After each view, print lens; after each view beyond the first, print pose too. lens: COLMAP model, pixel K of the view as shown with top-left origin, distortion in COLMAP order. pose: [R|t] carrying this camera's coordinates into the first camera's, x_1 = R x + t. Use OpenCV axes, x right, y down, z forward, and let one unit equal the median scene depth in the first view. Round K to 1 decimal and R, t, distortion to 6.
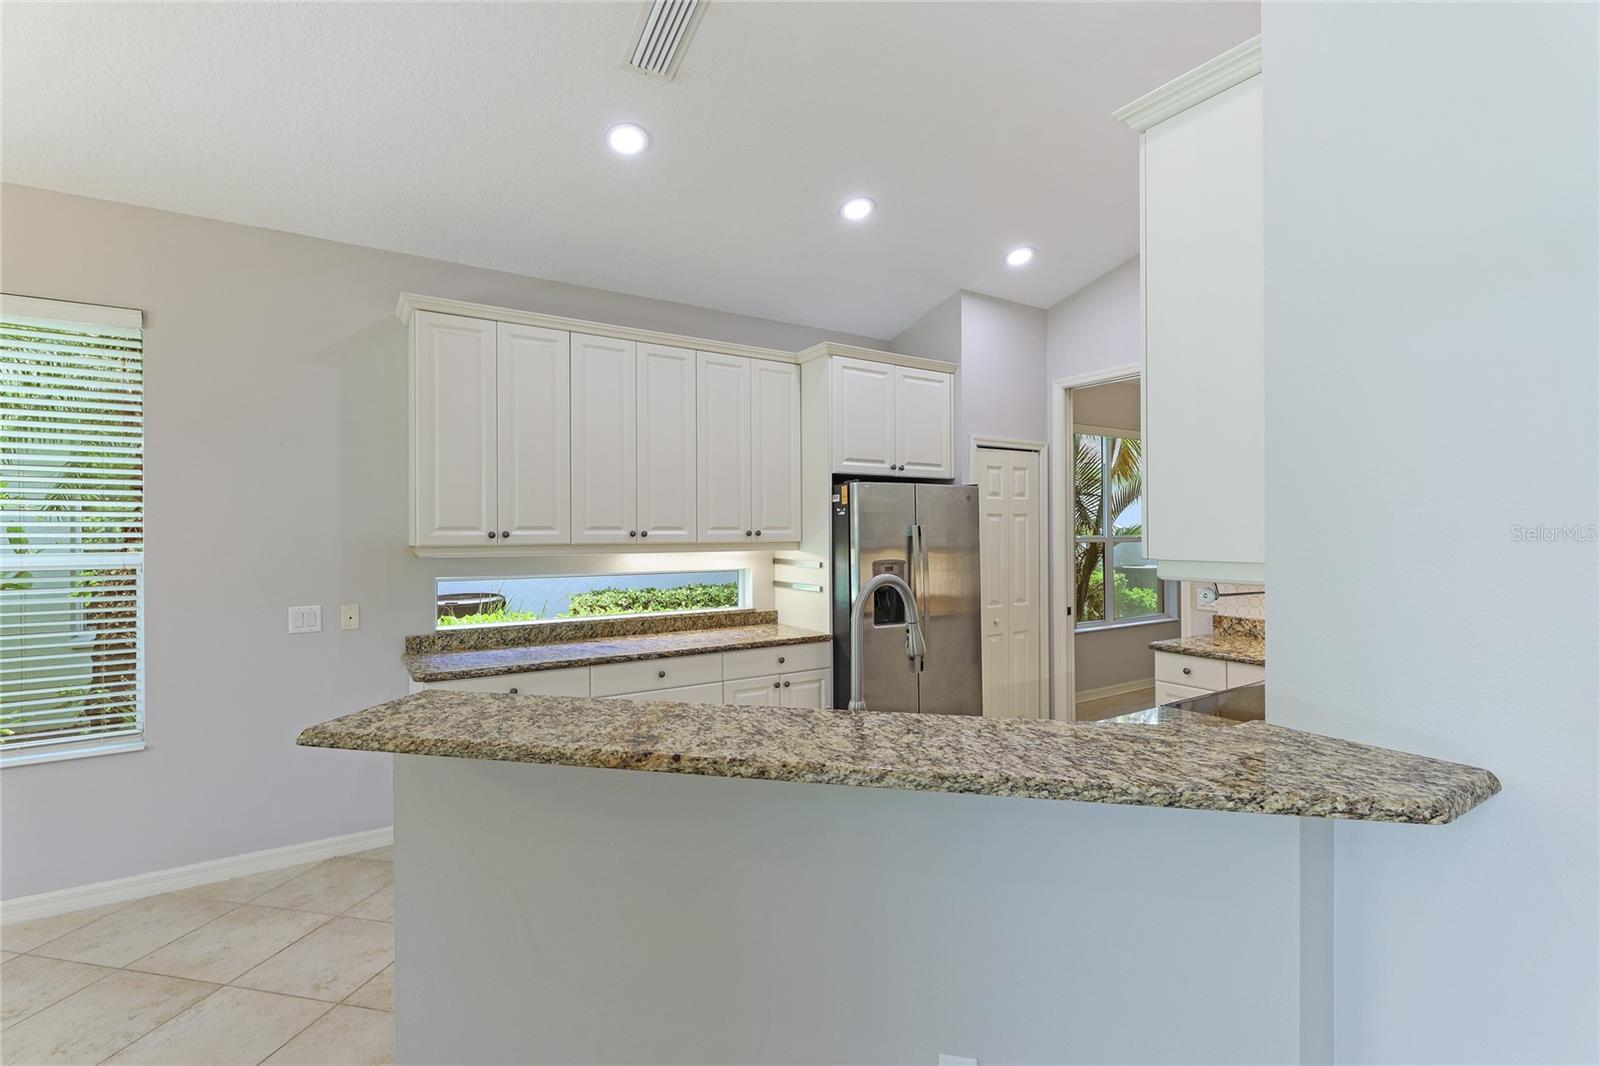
lens RADIAL K [[731.1, 0, 829.6], [0, 731.1, 530.0], [0, 0, 1]] dist [-0.002066, 0.000287]
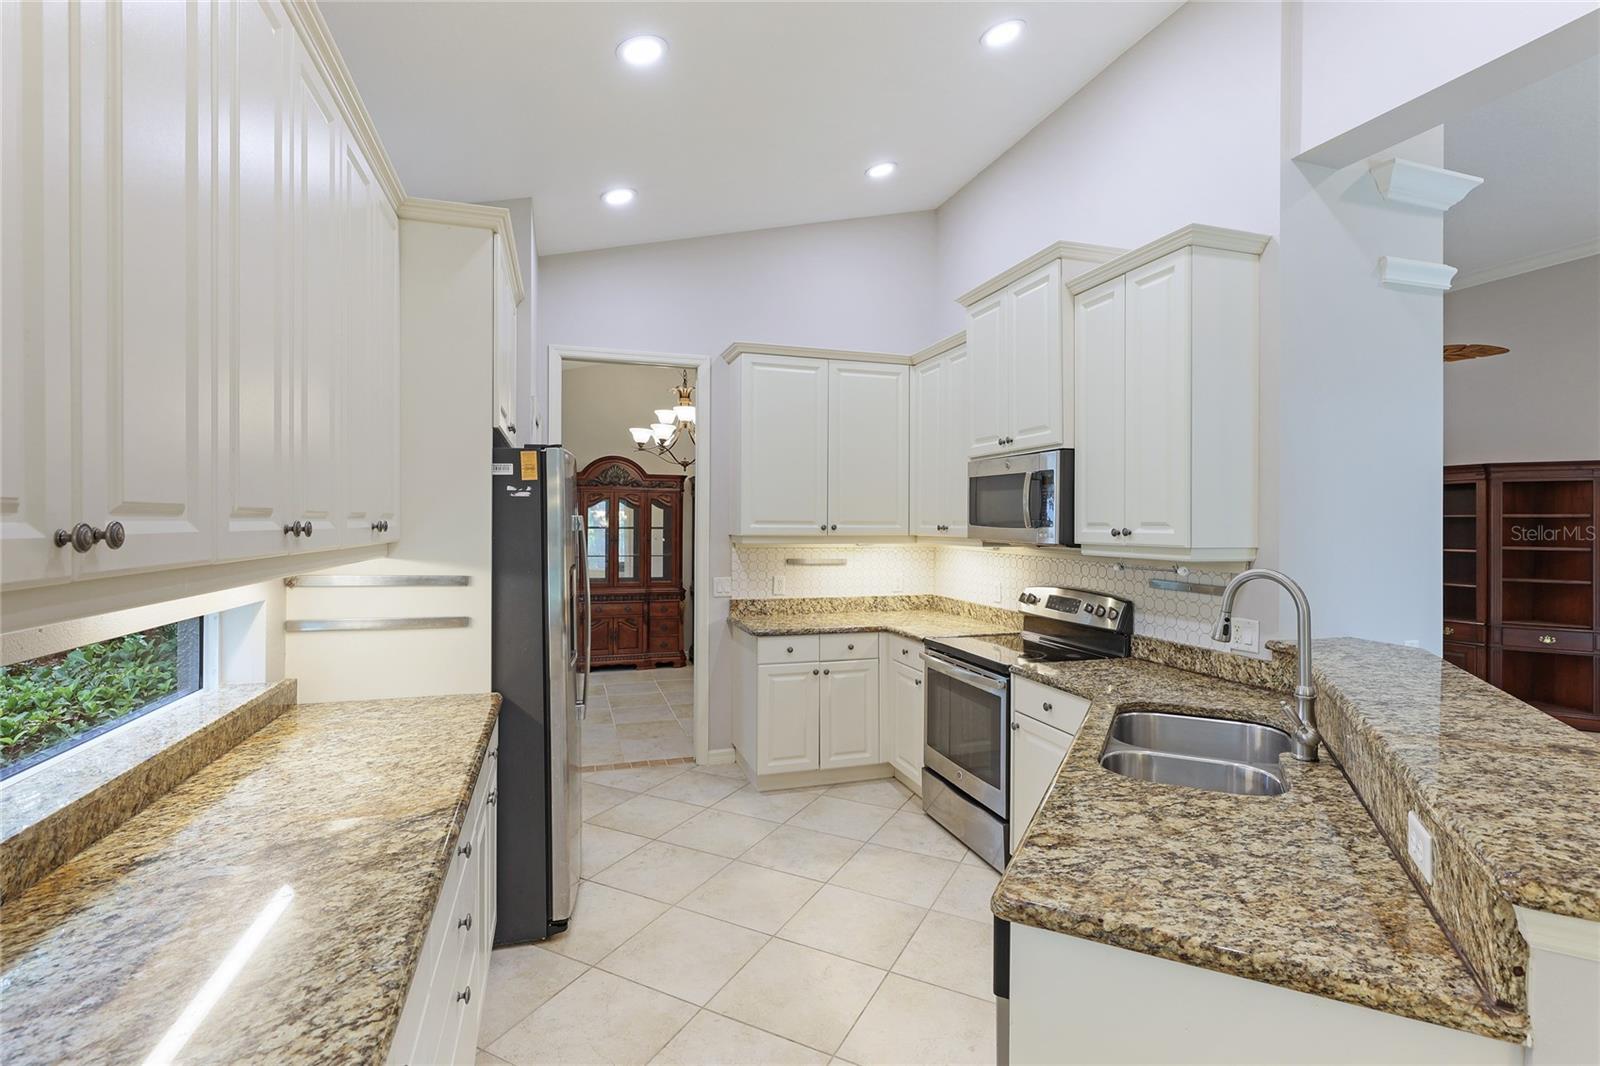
lens RADIAL K [[731.1, 0, 789.3], [0, 731.1, 529.7], [0, 0, 1]] dist [-0.002066, 0.000287]
pose [[0.284585, -0.004365, 0.958641, -0.514941], [-0.009430, 0.999929, 0.007352, 0.000351], [-0.958604, -0.011132, 0.284524, 0.599555]]
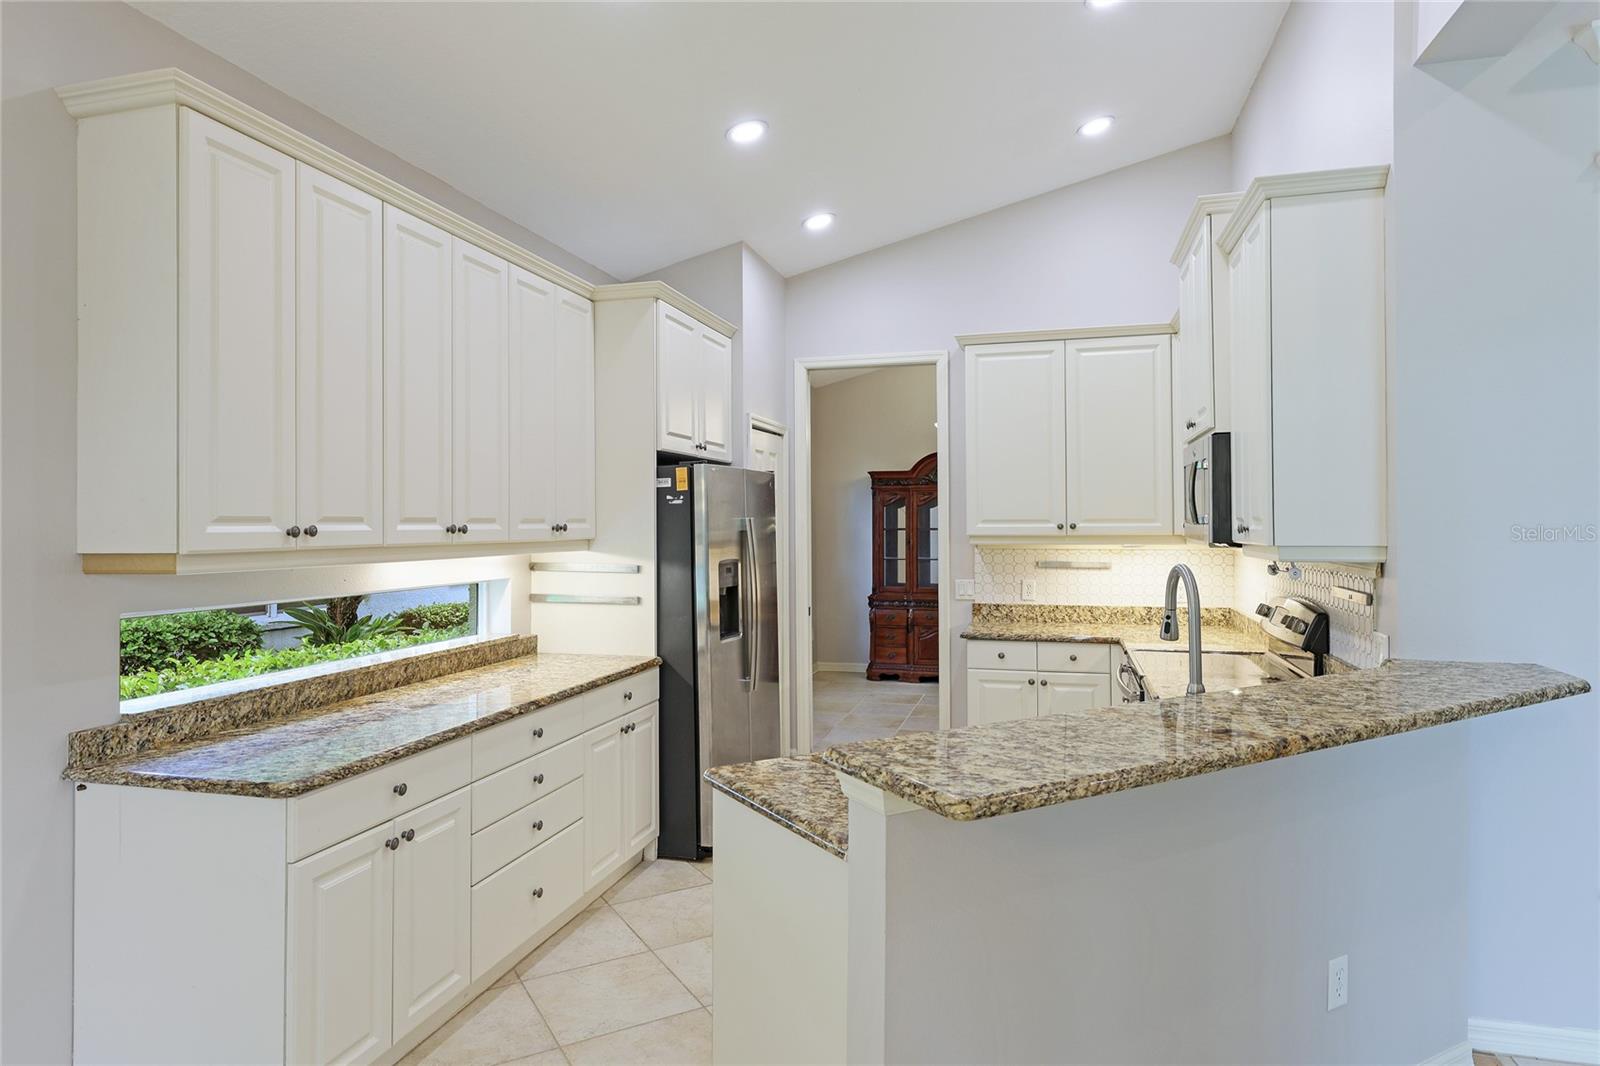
lens RADIAL K [[922.3, 0, 811.0], [0, 922.3, 530.4], [0, 0, 1]] dist [0.003624, -0.001586]
pose [[0.749697, -0.005714, 0.661756, -0.531707], [0.001383, 0.999974, 0.007067, 0.000834], [-0.661779, -0.004383, 0.749686, 0.155792]]
